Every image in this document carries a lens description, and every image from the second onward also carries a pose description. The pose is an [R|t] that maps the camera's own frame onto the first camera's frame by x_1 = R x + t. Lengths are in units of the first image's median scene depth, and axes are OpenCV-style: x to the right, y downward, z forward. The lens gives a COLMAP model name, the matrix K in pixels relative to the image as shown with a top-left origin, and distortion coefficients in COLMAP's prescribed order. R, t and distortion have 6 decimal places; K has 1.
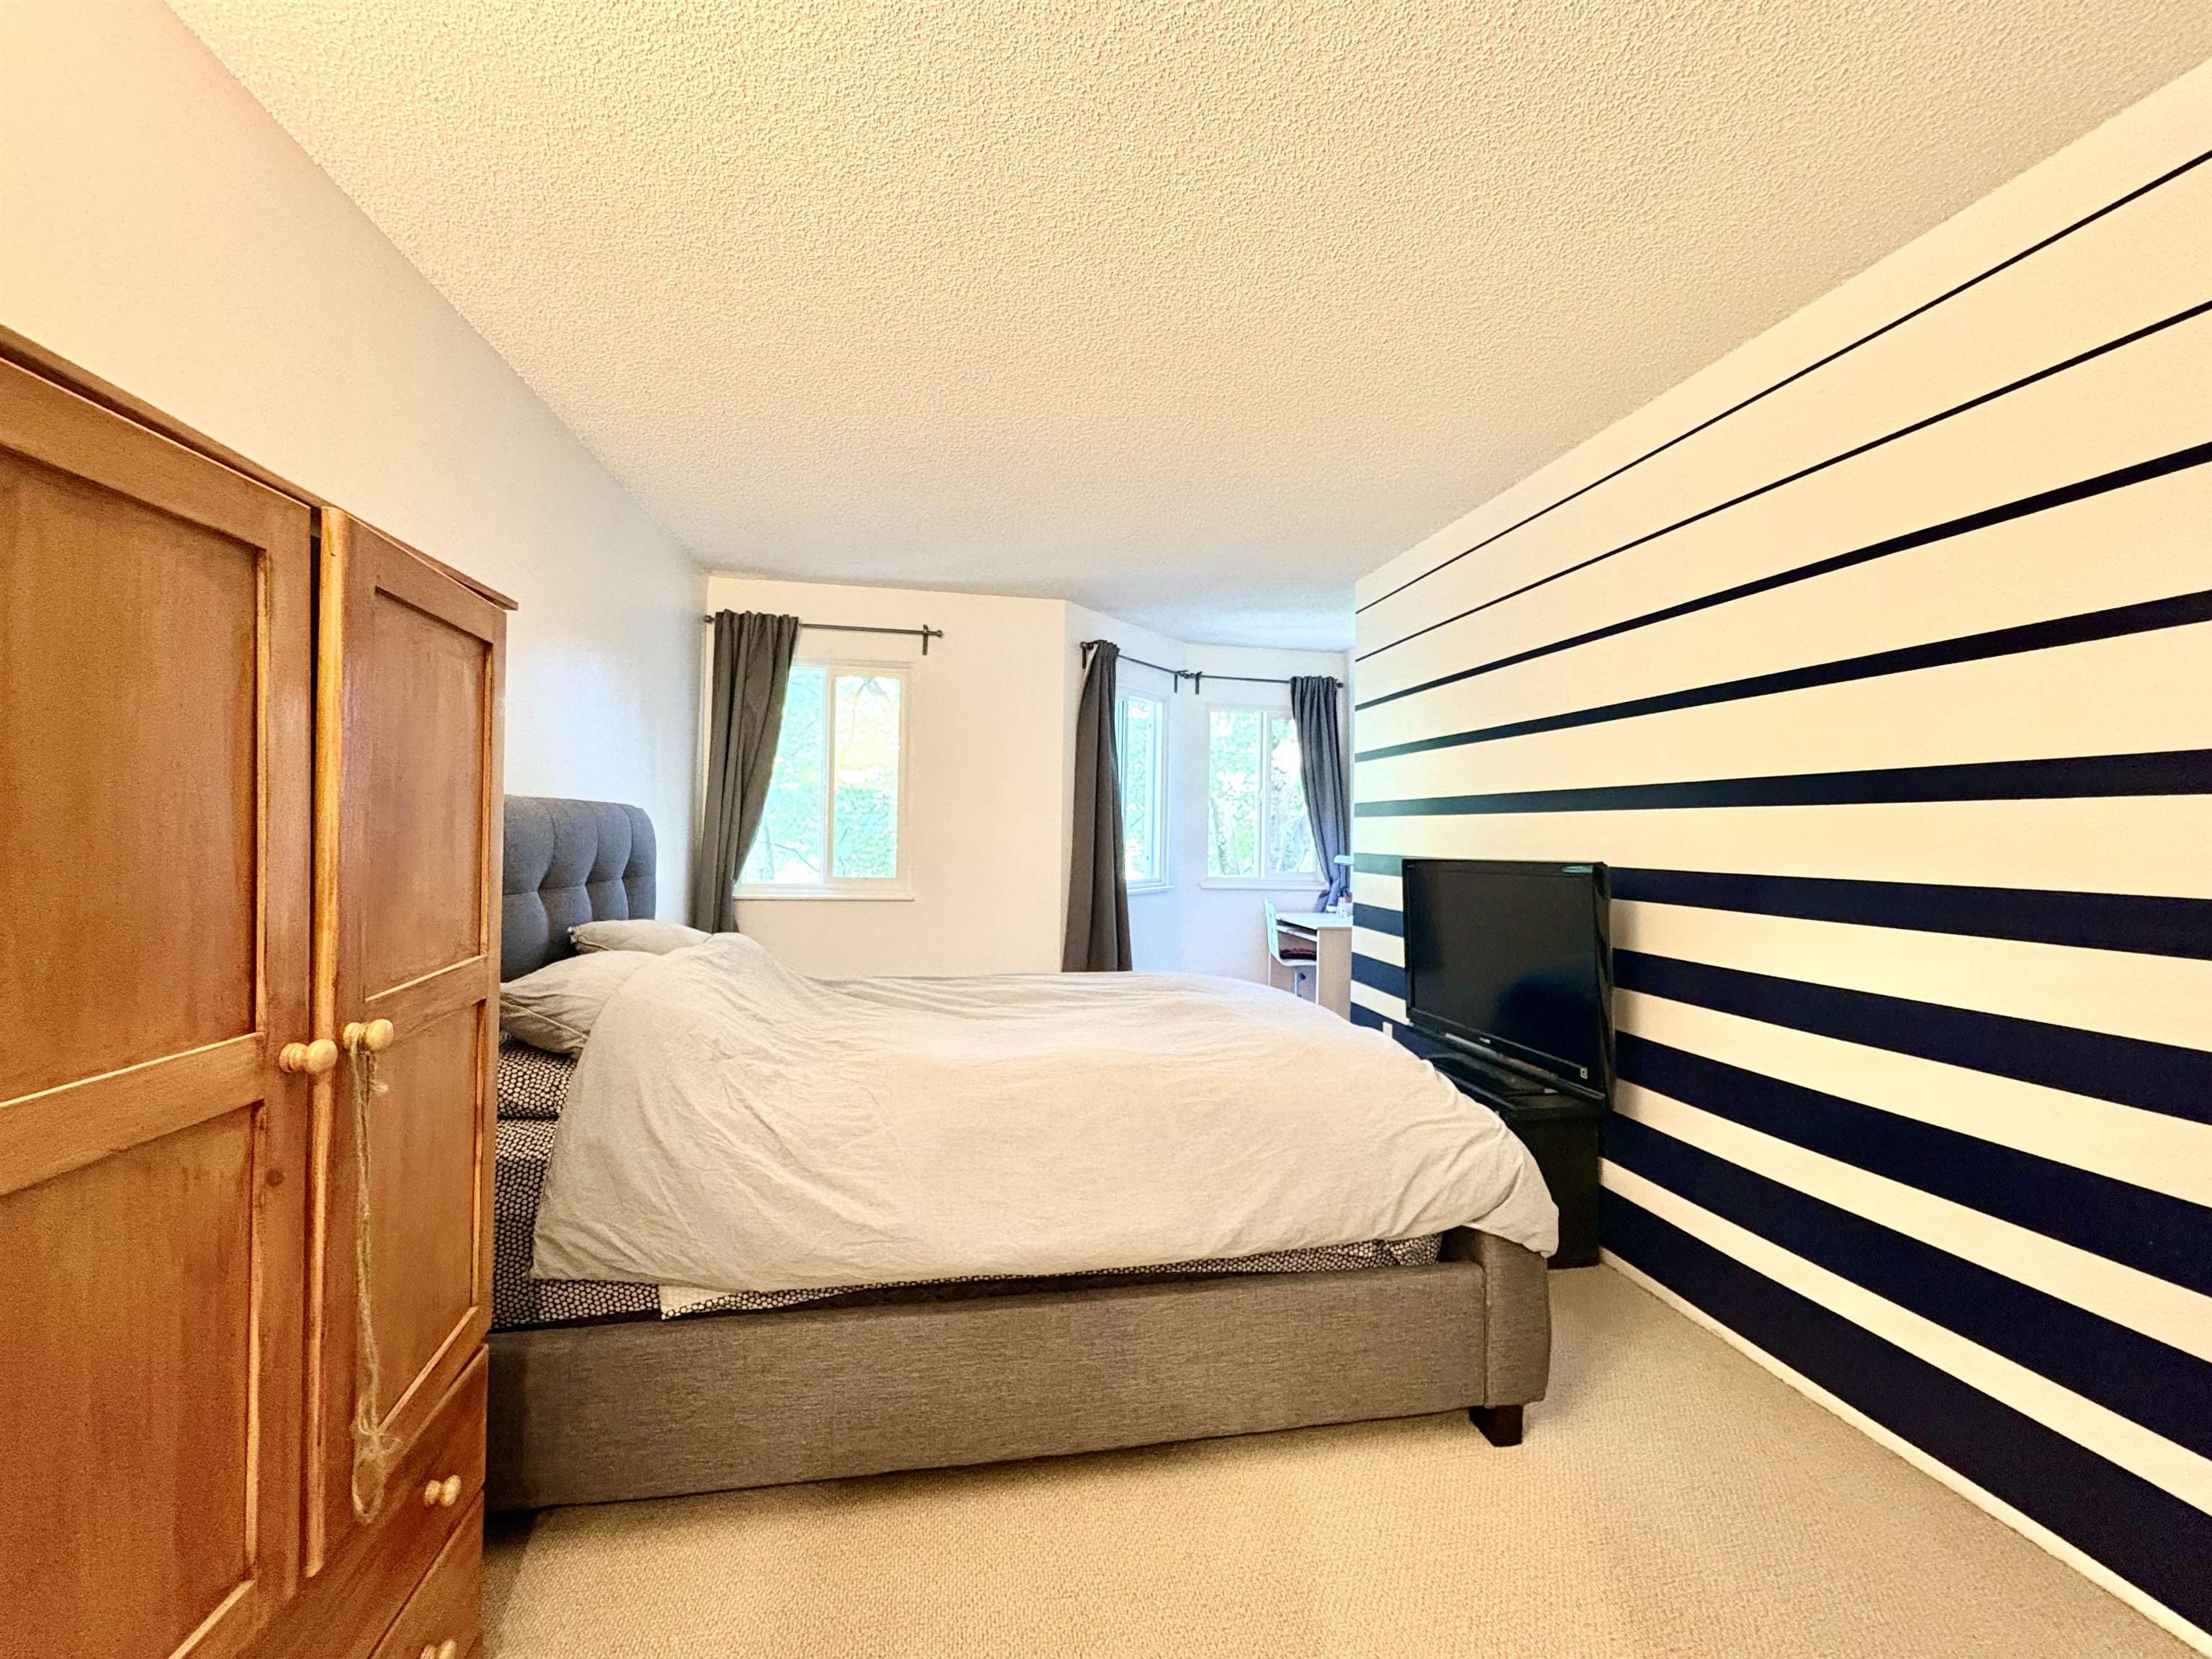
lens RADIAL K [[876.7, 0, 1106.0], [0, 876.7, 829.5], [0, 0, 1]] dist [-0.000107, -0.000183]
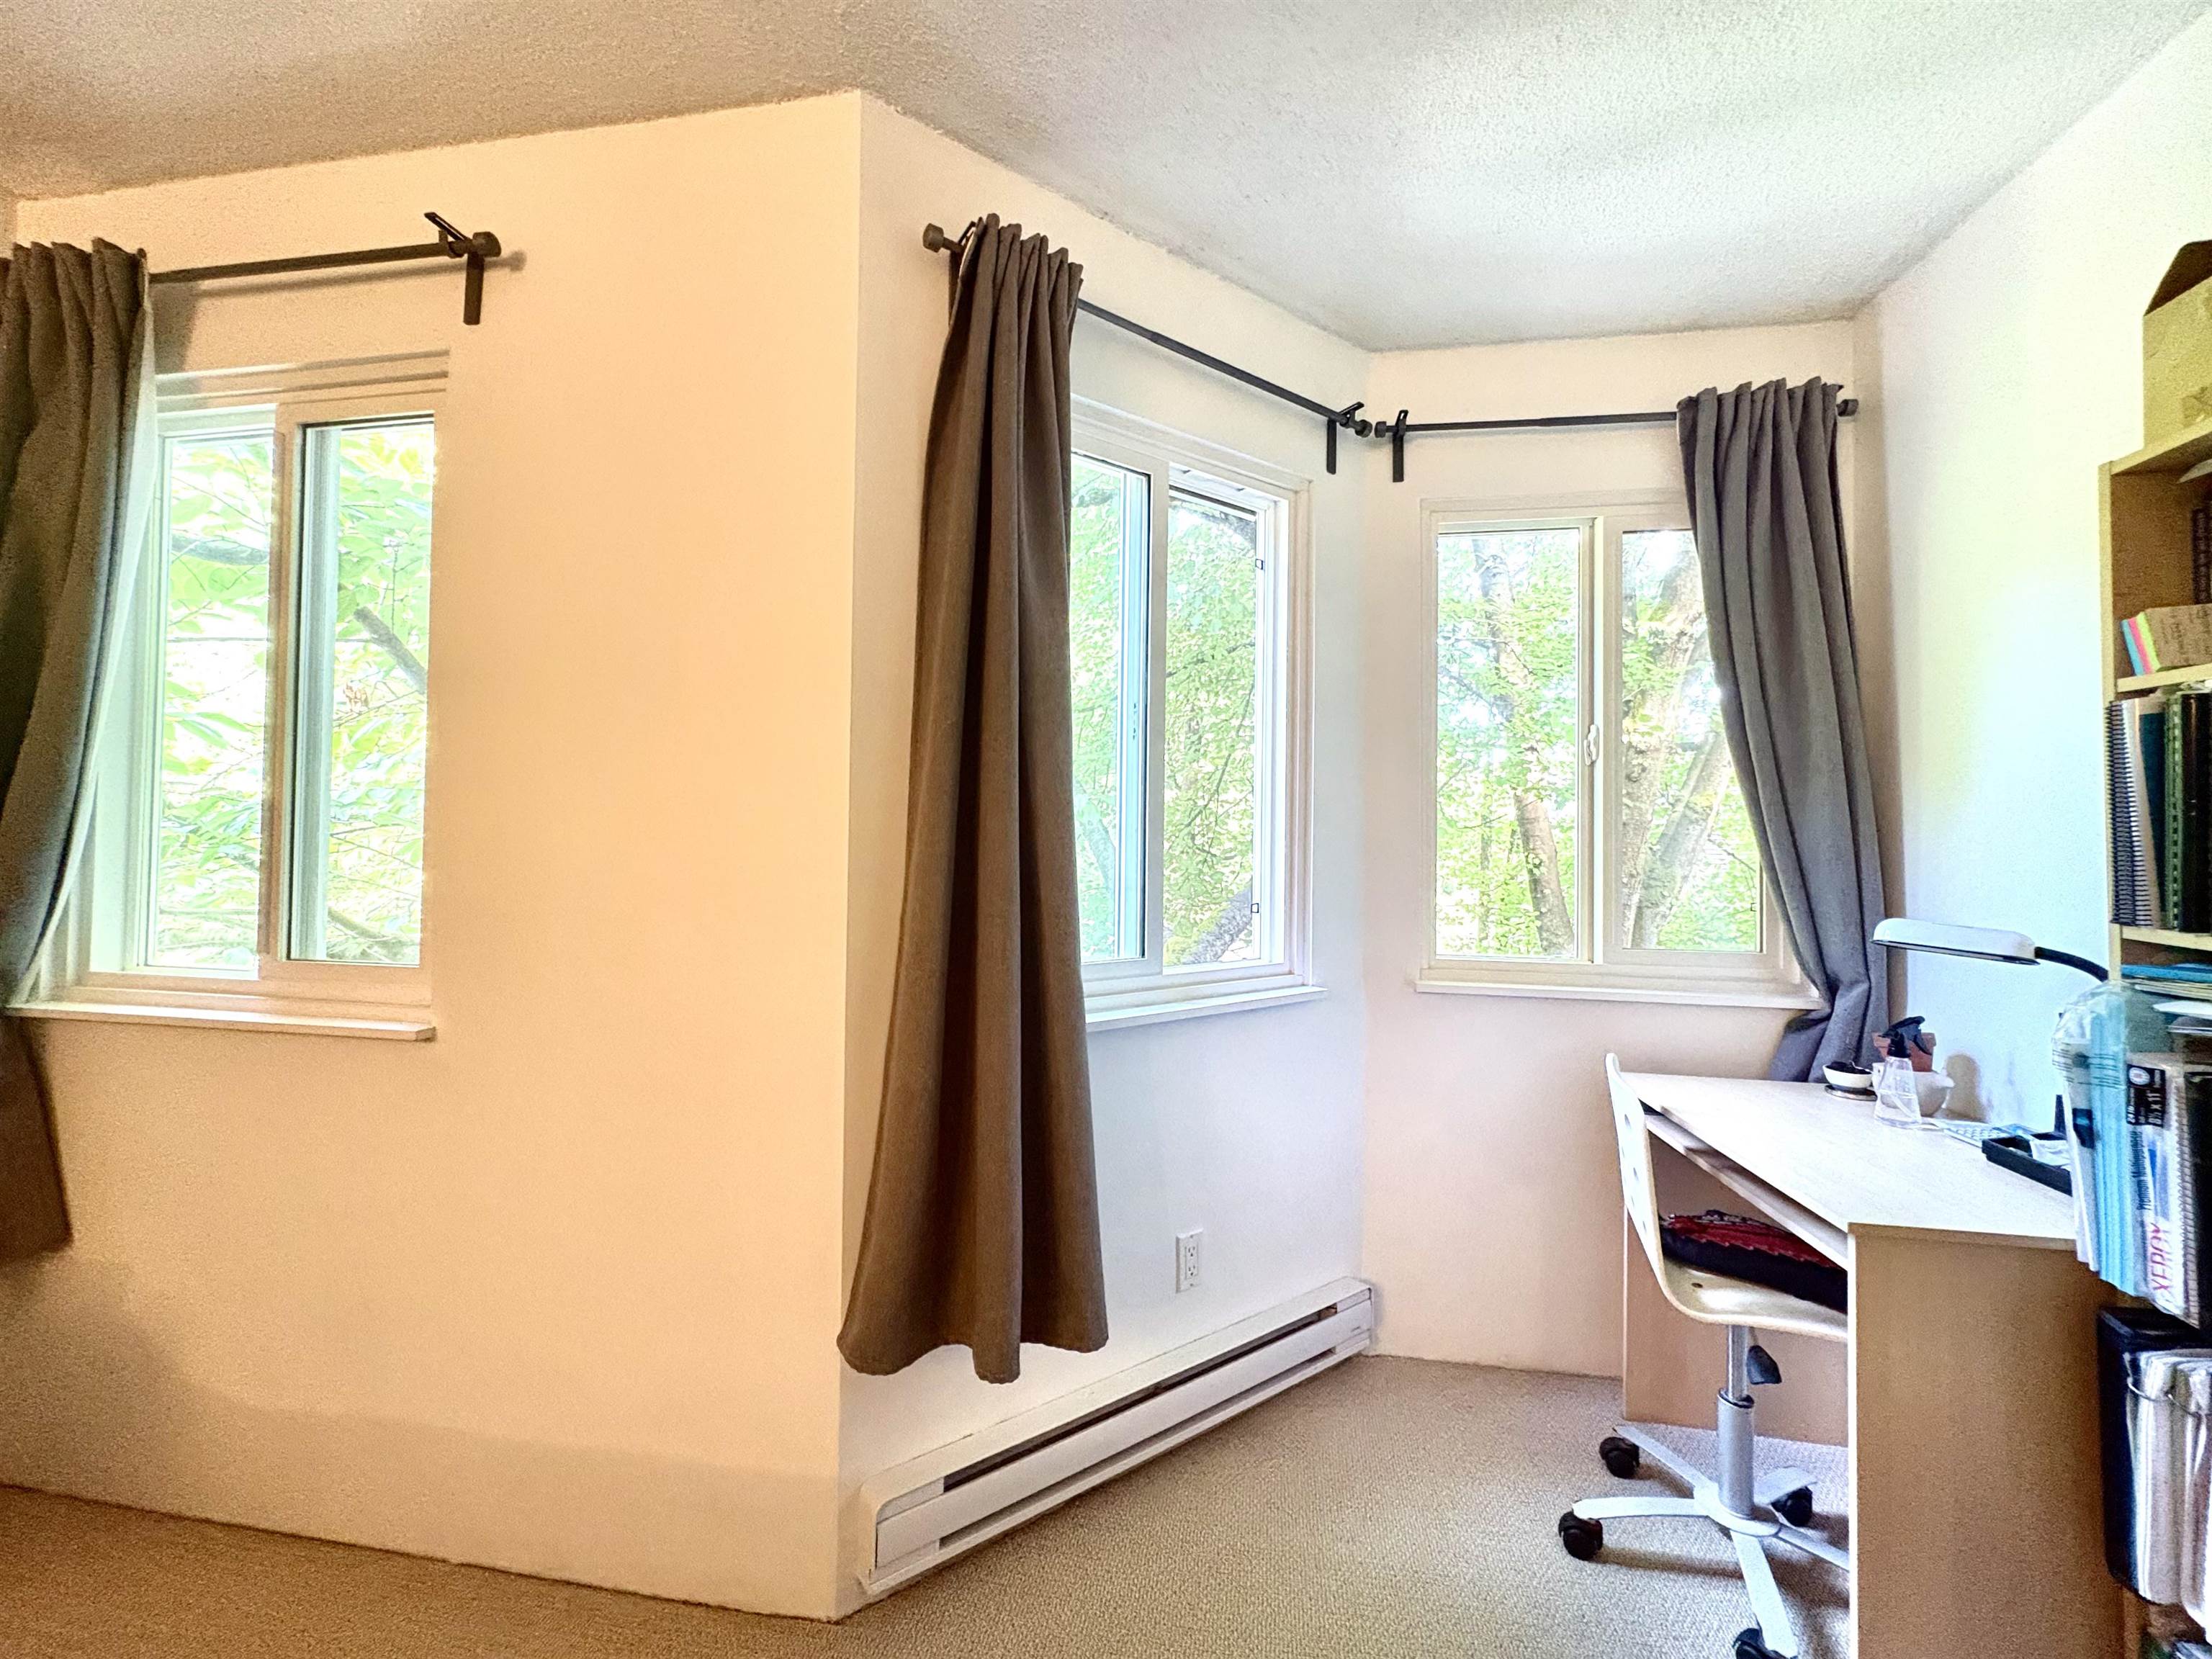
lens RADIAL K [[886.6, 0, 1108.2], [0, 886.6, 828.2], [0, 0, 1]] dist [0.000018, 0.000116]
pose [[0.943407, -0.010329, -0.331475, 0.149569], [0.002026, 0.999676, -0.025384, 0.008053], [0.331630, 0.023276, 0.943122, 0.803287]]
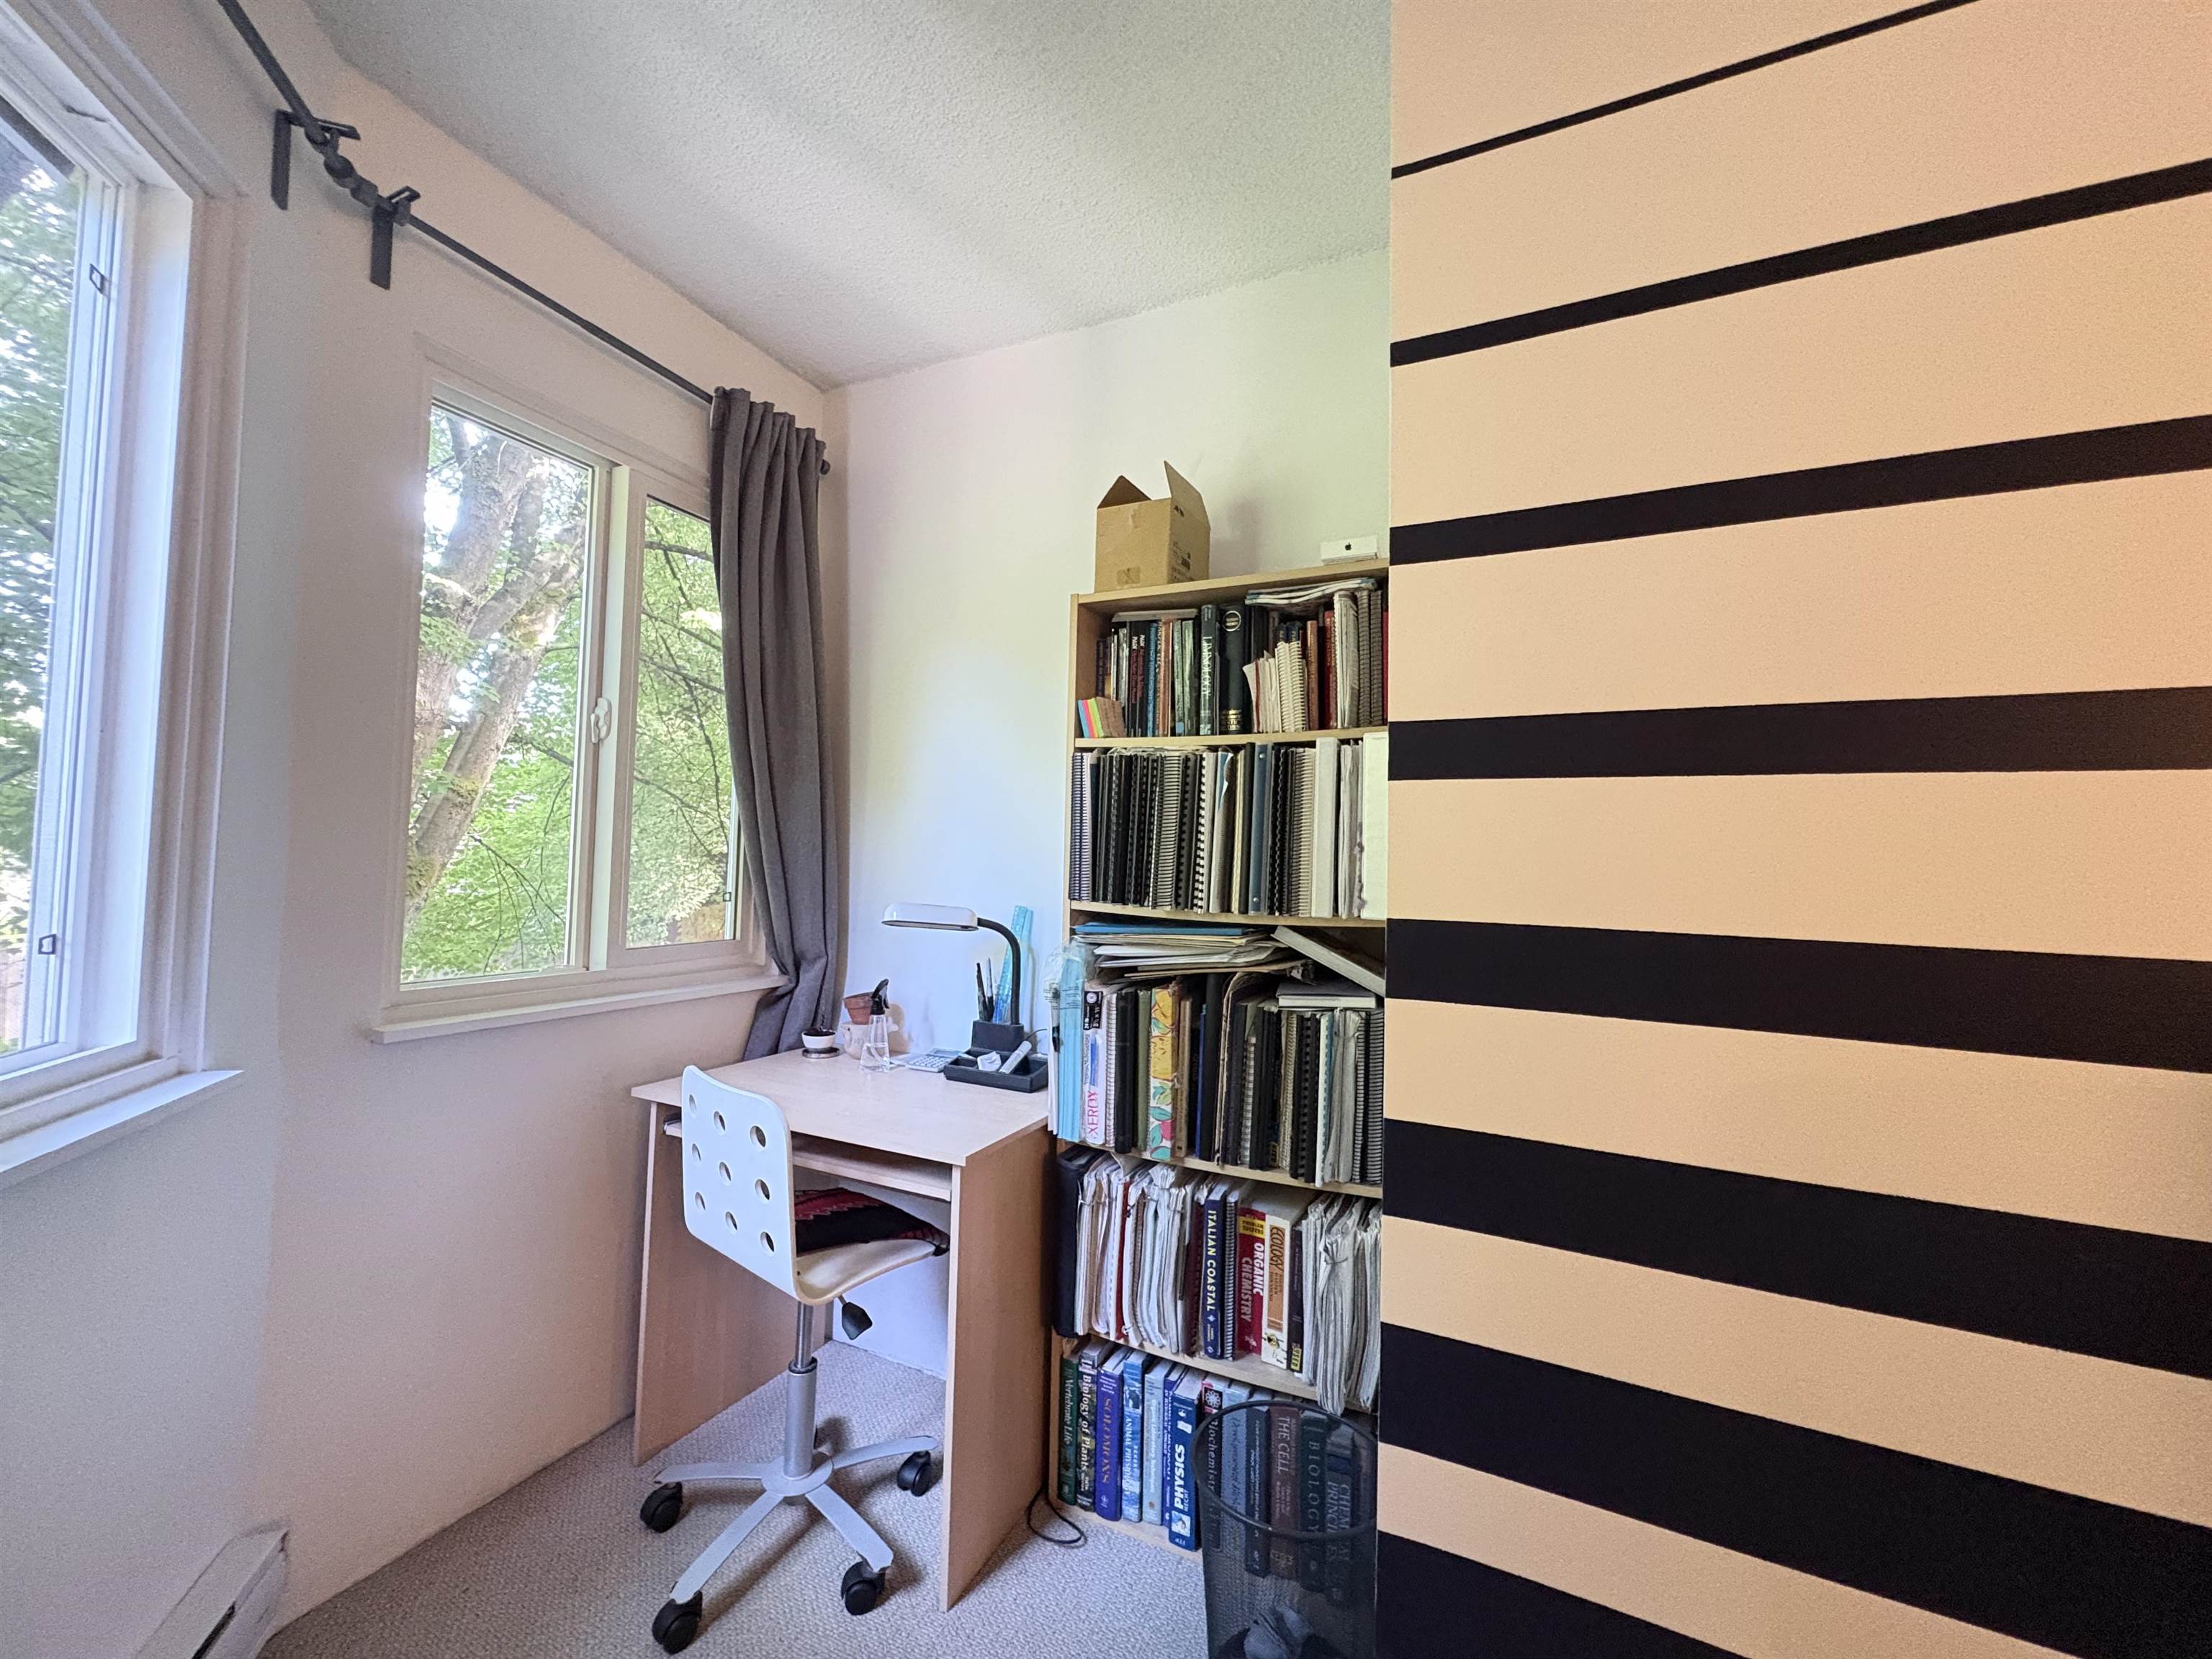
lens RADIAL K [[876.7, 0, 1106.0], [0, 876.7, 829.5], [0, 0, 1]] dist [-0.000107, -0.000183]
pose [[0.574338, 0.027921, 0.818142, 0.028074], [-0.019740, 0.999600, -0.020256, 0.006480], [-0.818380, -0.004516, 0.574659, 0.913870]]
